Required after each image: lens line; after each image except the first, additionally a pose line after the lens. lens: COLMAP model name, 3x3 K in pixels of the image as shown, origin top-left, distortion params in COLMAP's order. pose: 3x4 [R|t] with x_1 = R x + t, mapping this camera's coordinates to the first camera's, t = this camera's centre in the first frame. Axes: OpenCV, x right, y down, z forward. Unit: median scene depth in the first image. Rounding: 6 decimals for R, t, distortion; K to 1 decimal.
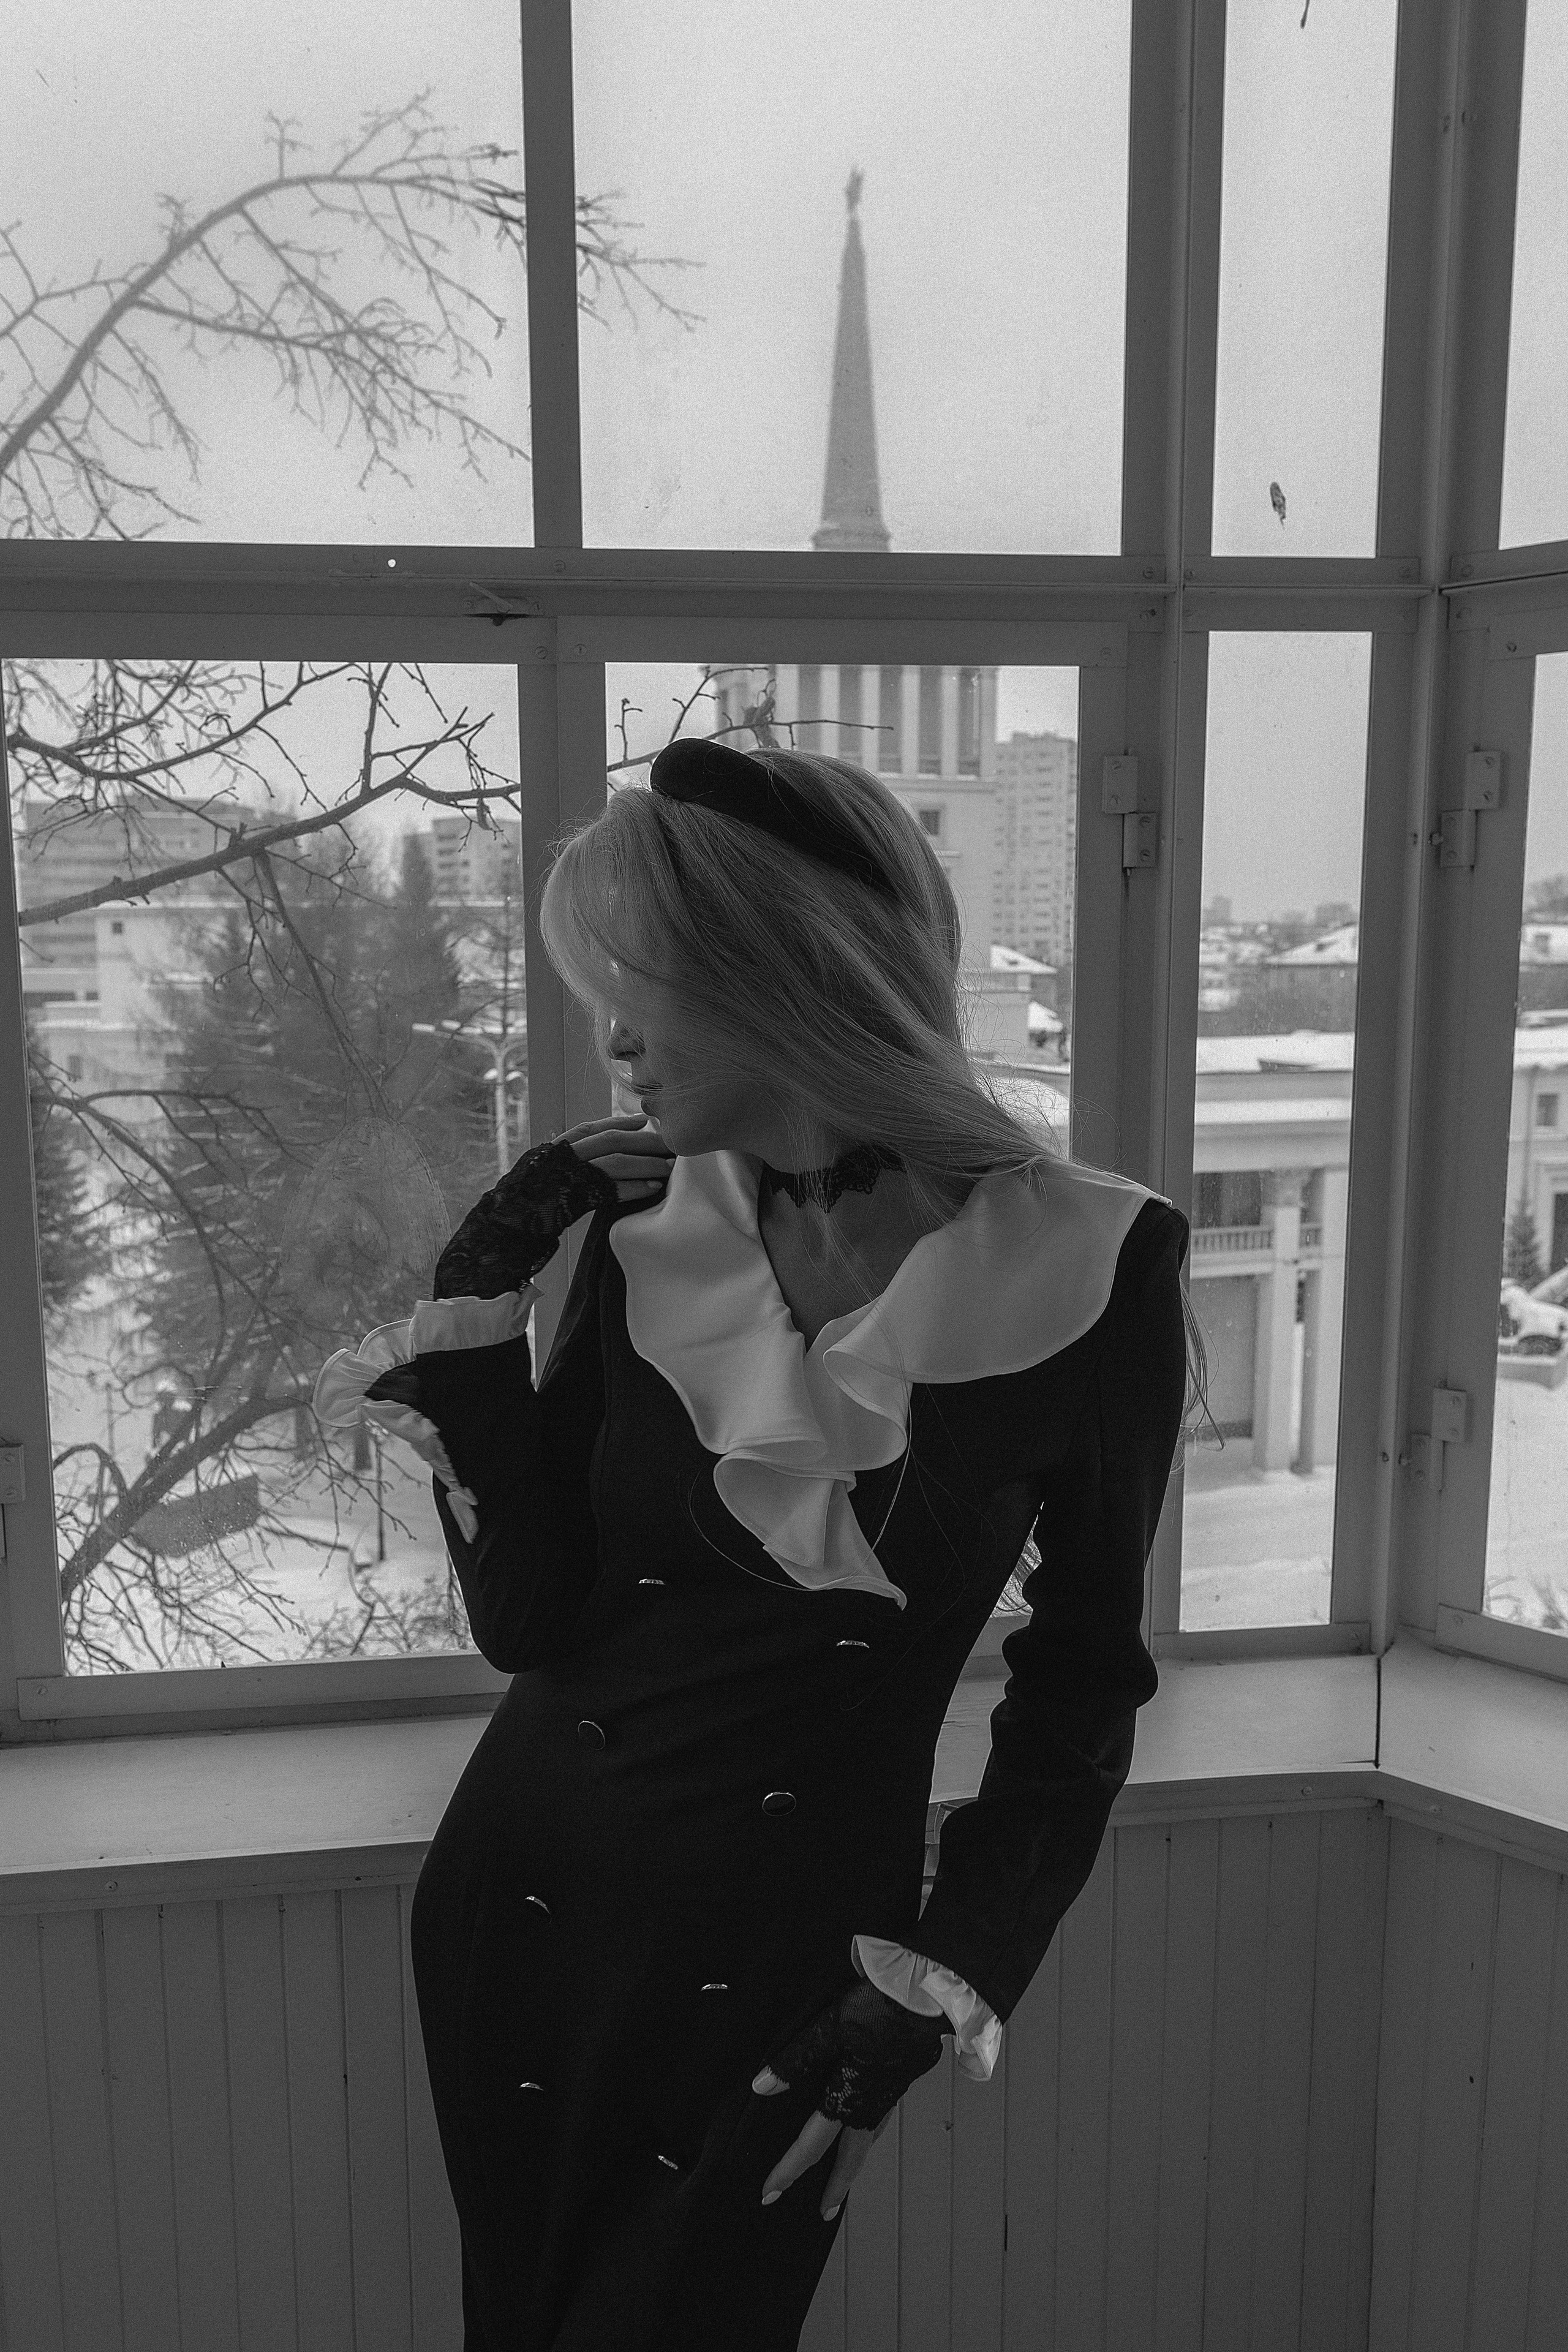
lens RADIAL K [[1584.5, 0, 749.1], [0, 1584.5, 1179.2], [0, 0, 1]] dist [-0.001836, 0.003526]
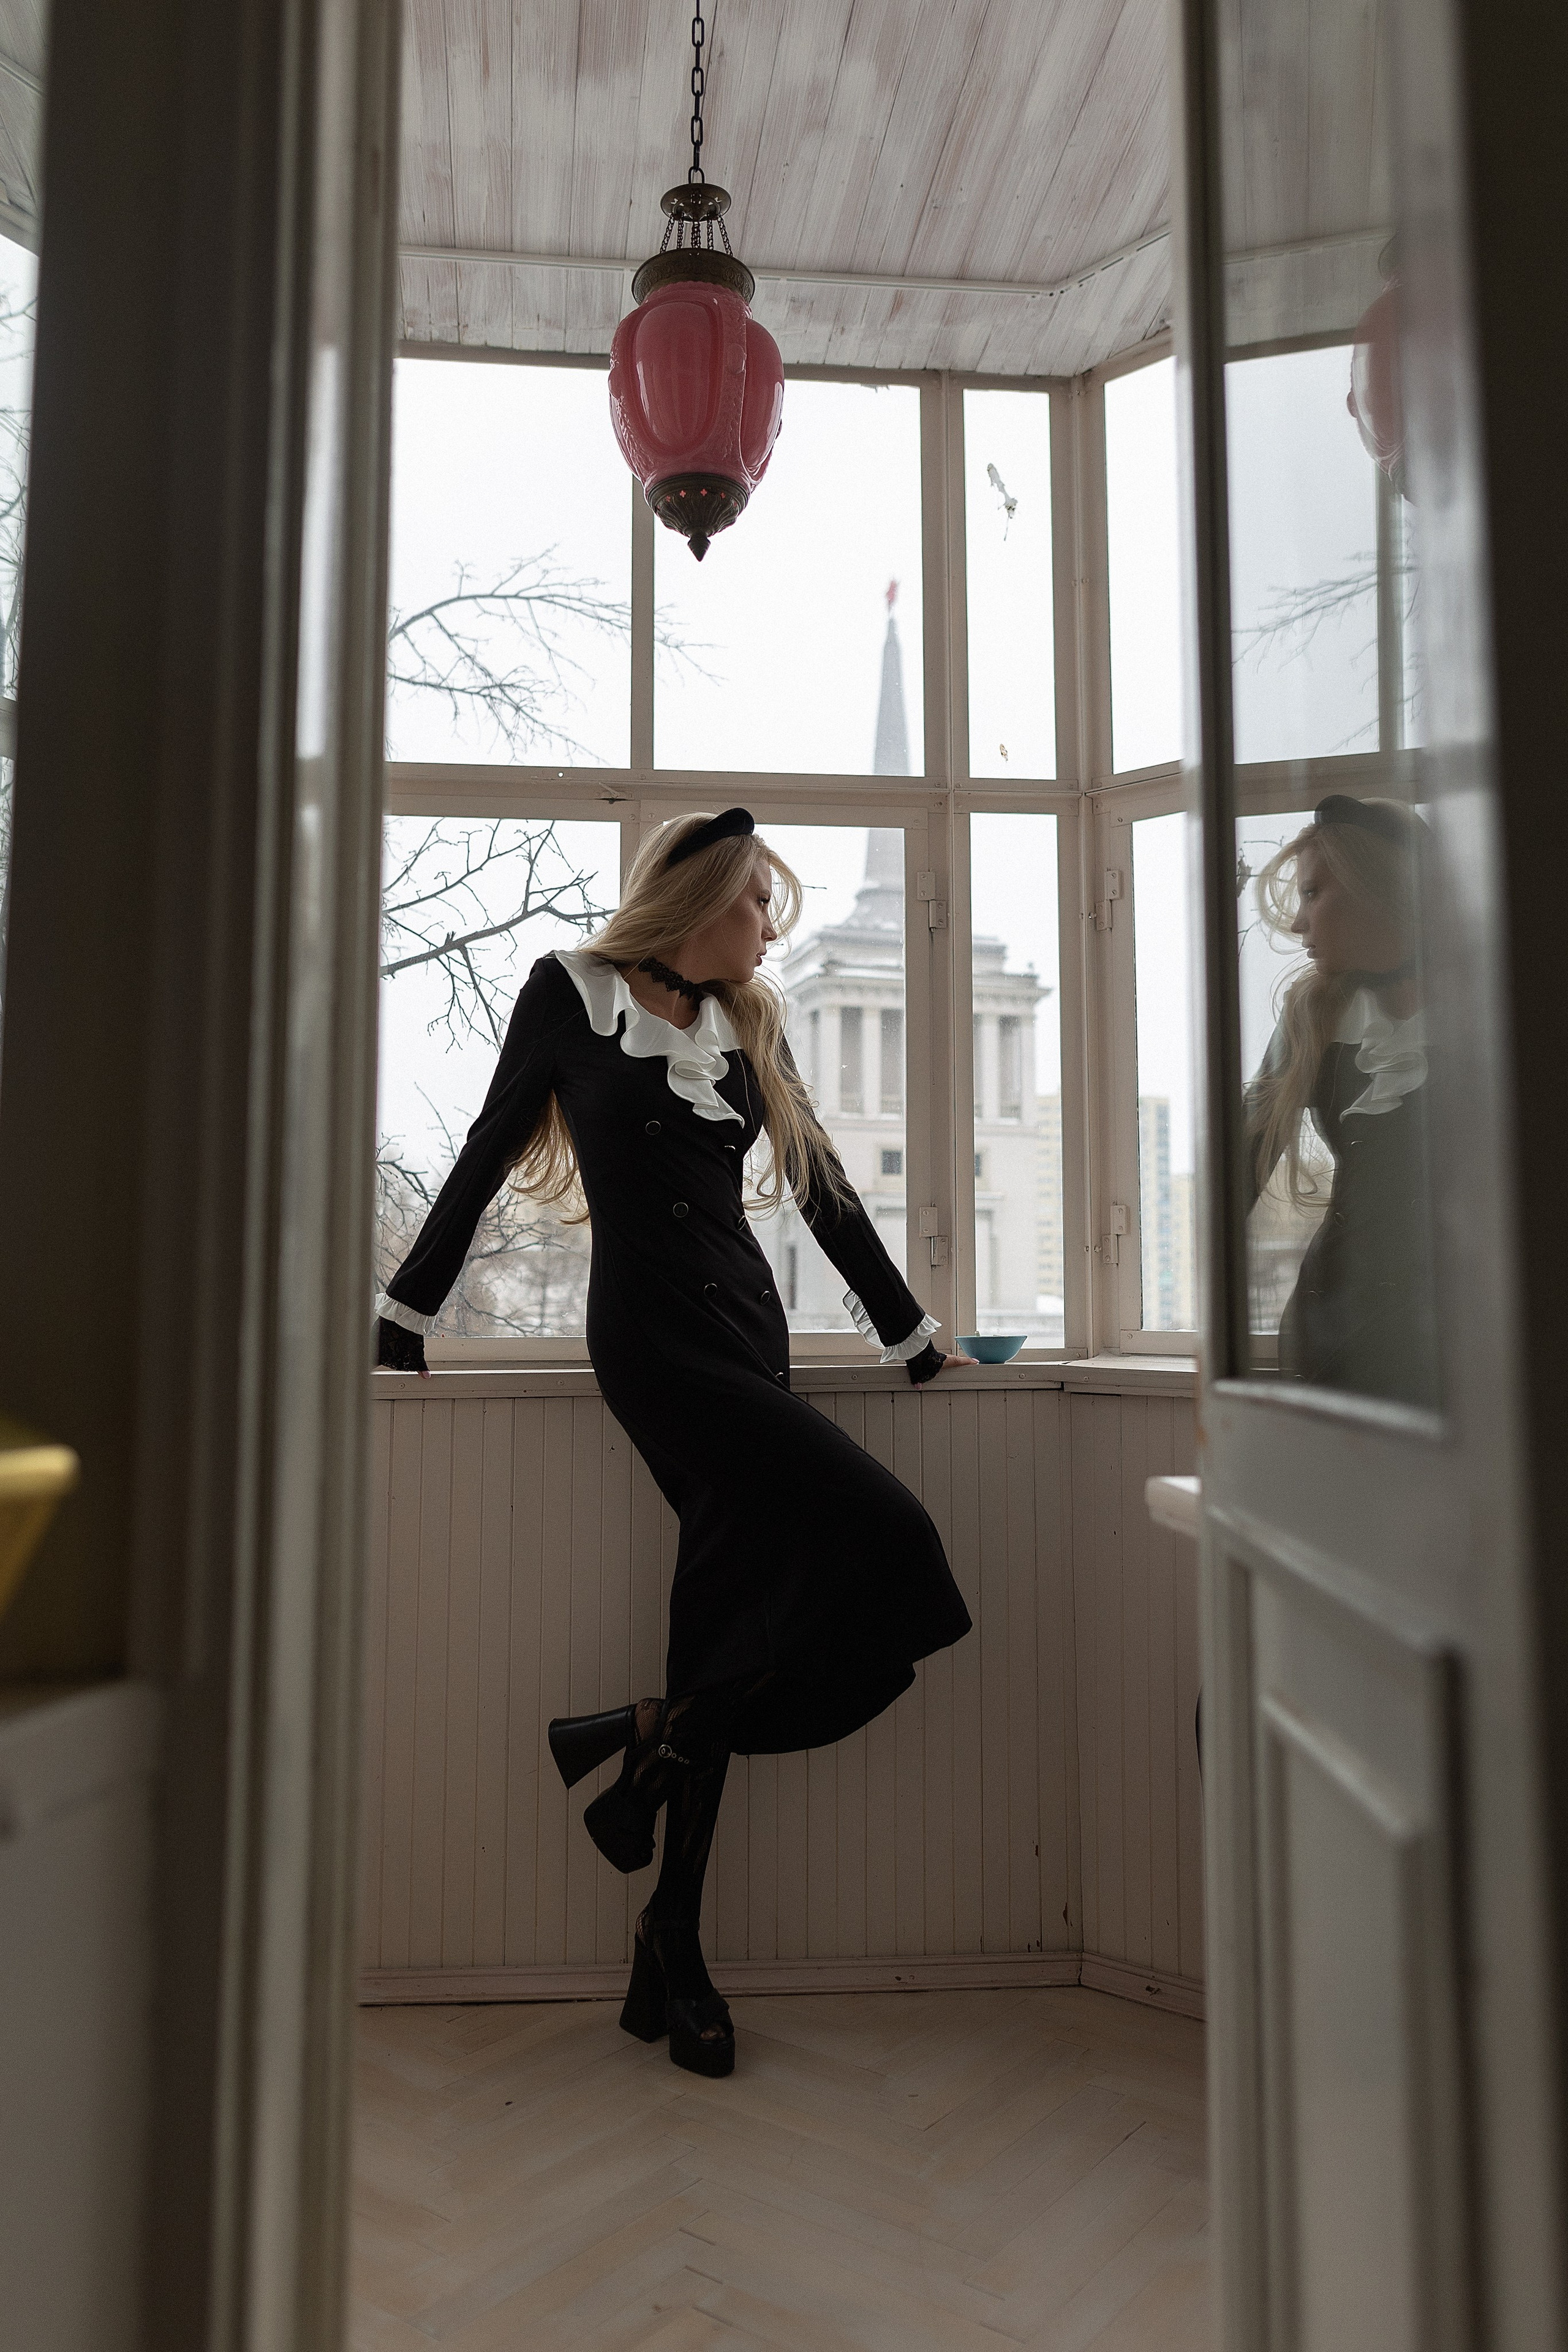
lens RADIAL K [[1630.6, 0, 784.0], [0, 1630.6, 1176.0], [0, 0, 1]] dist [-0.001577, 0.000734]
pose [[0.999978, 0.005035, -0.004249, 0.040333], [-0.005823, 0.977115, -0.212634, 0.302241], [0.003082, 0.212654, 0.977123, -0.506647]]
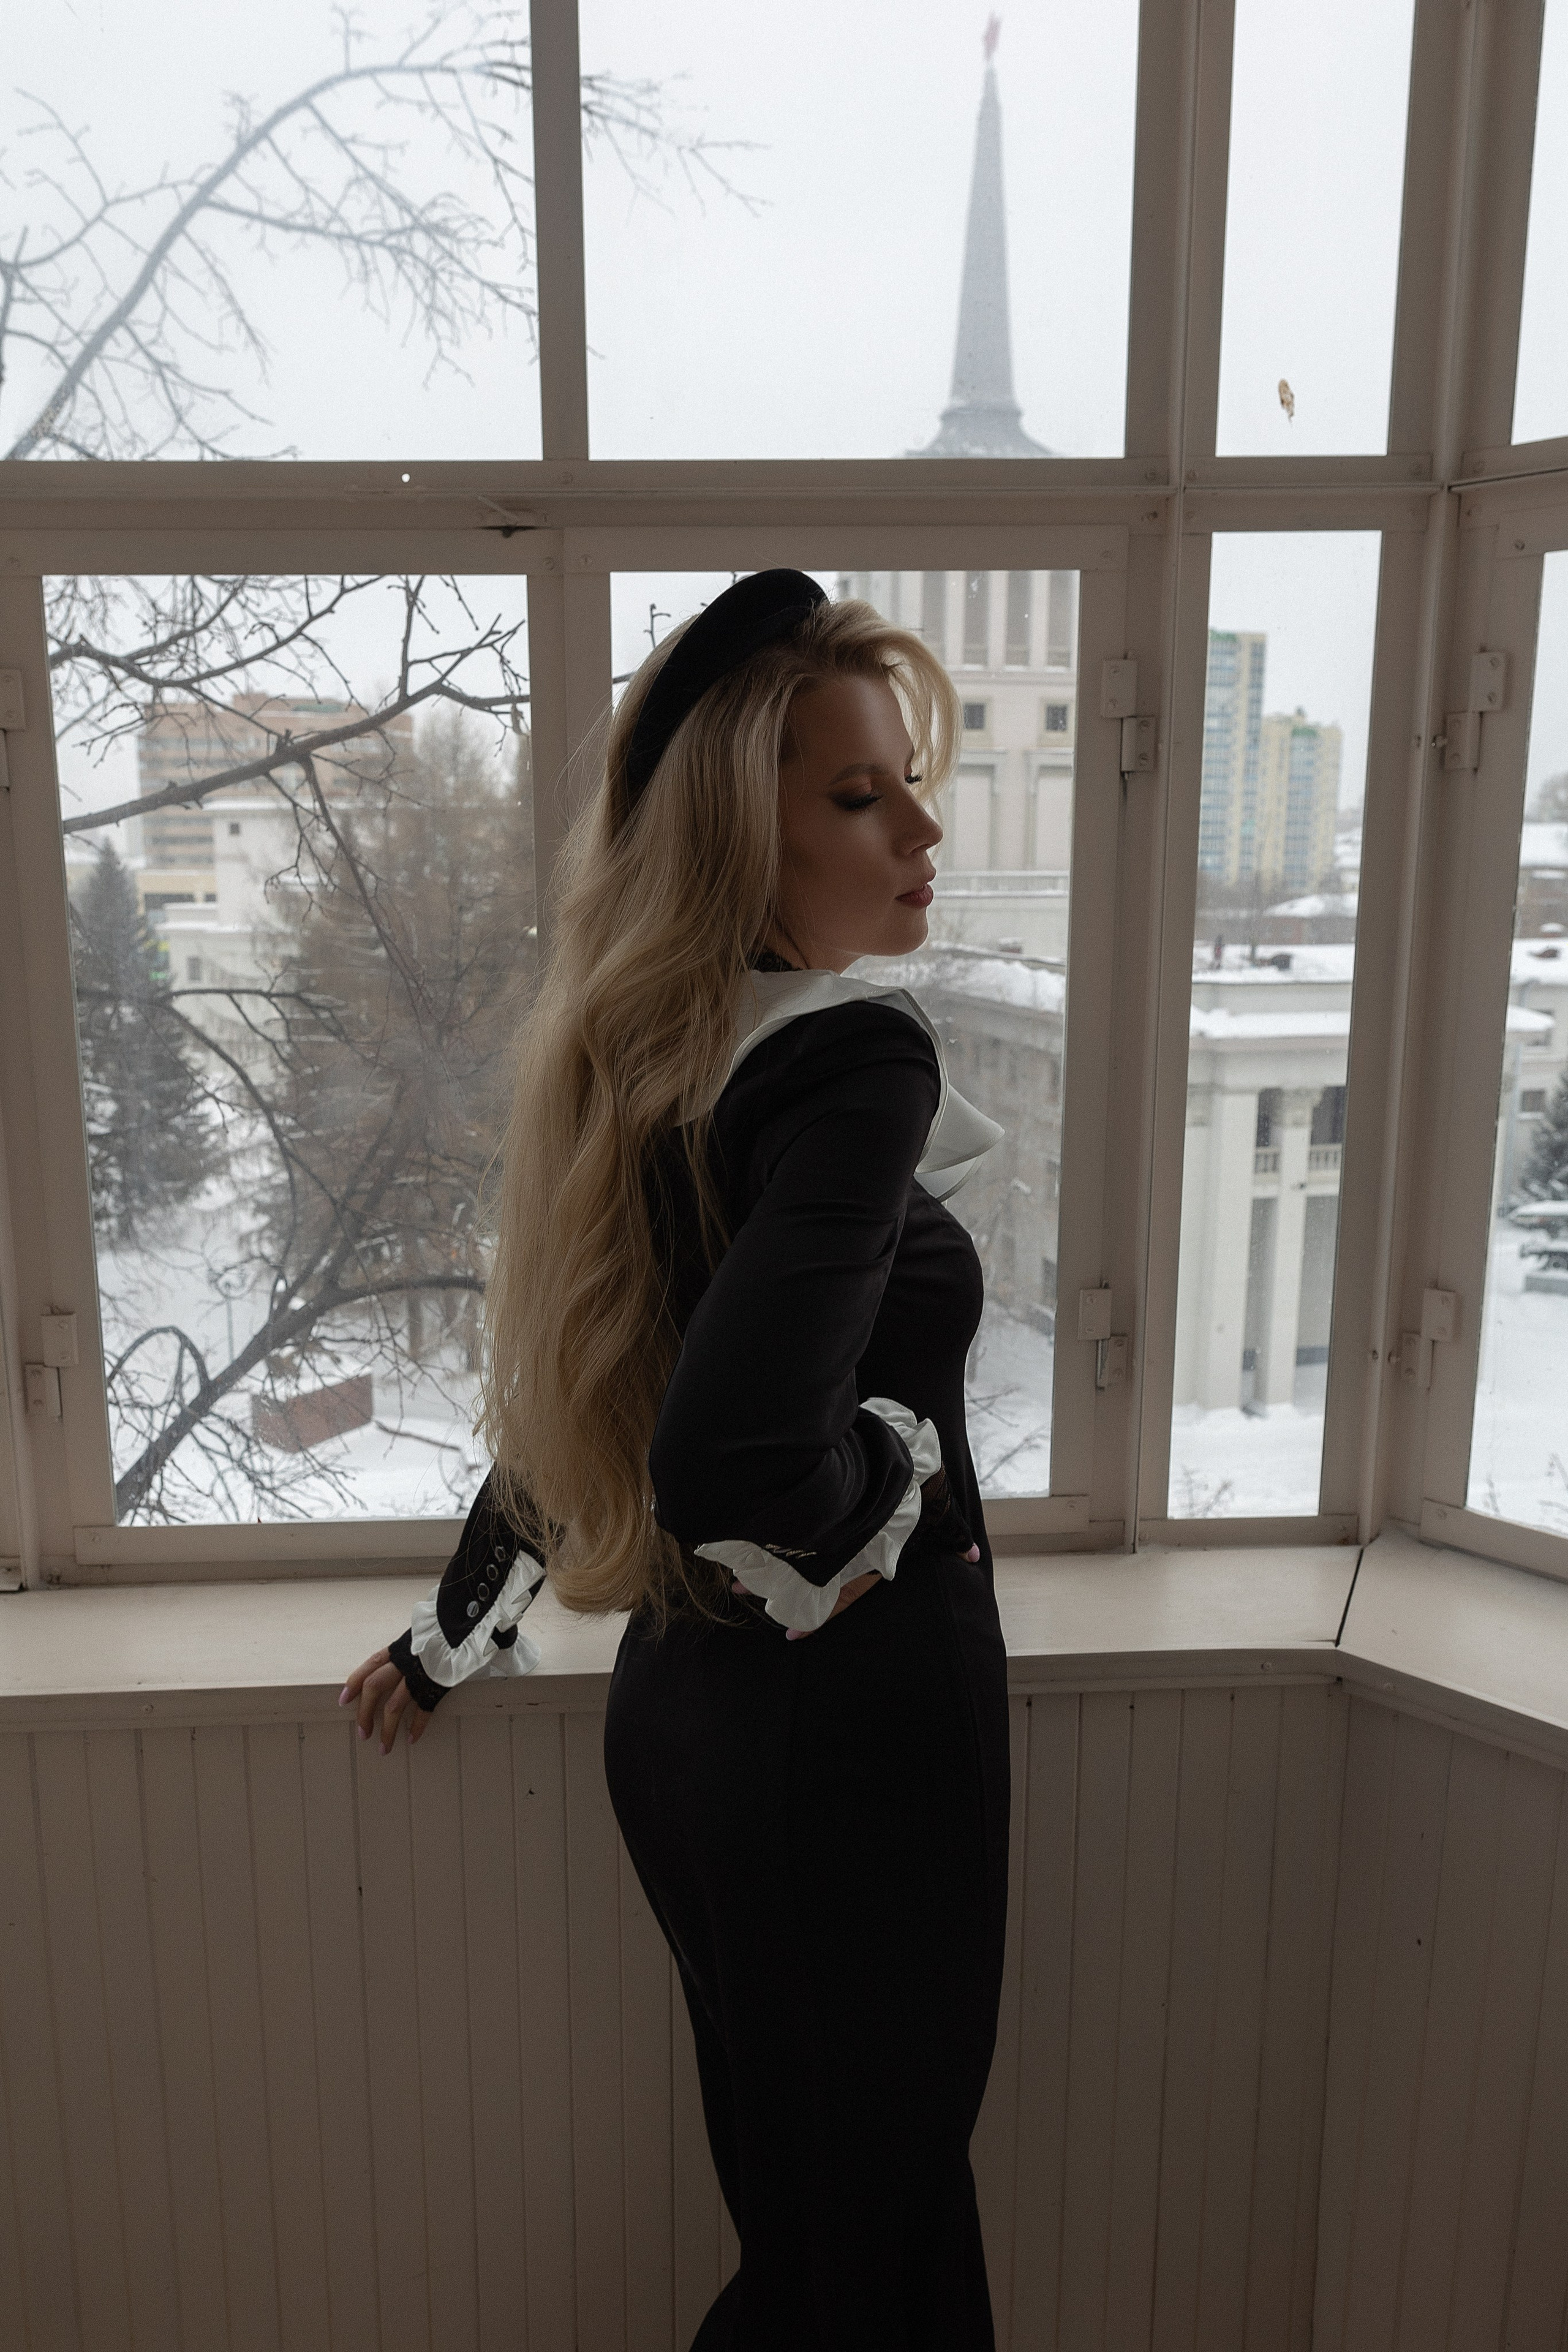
lens RADIAL K [[1609.3, 0, 754.6], [0, 1609.3, 1175.9], [0, 0, 1]] dist [-0.000606, 0.003412]
pose [[0.997624, 0.013960, -0.067462, 0.043387], [-0.010218, 0.998406, 0.055507, 0.004165], [0.068129, -0.054686, 0.996177, -0.033268]]
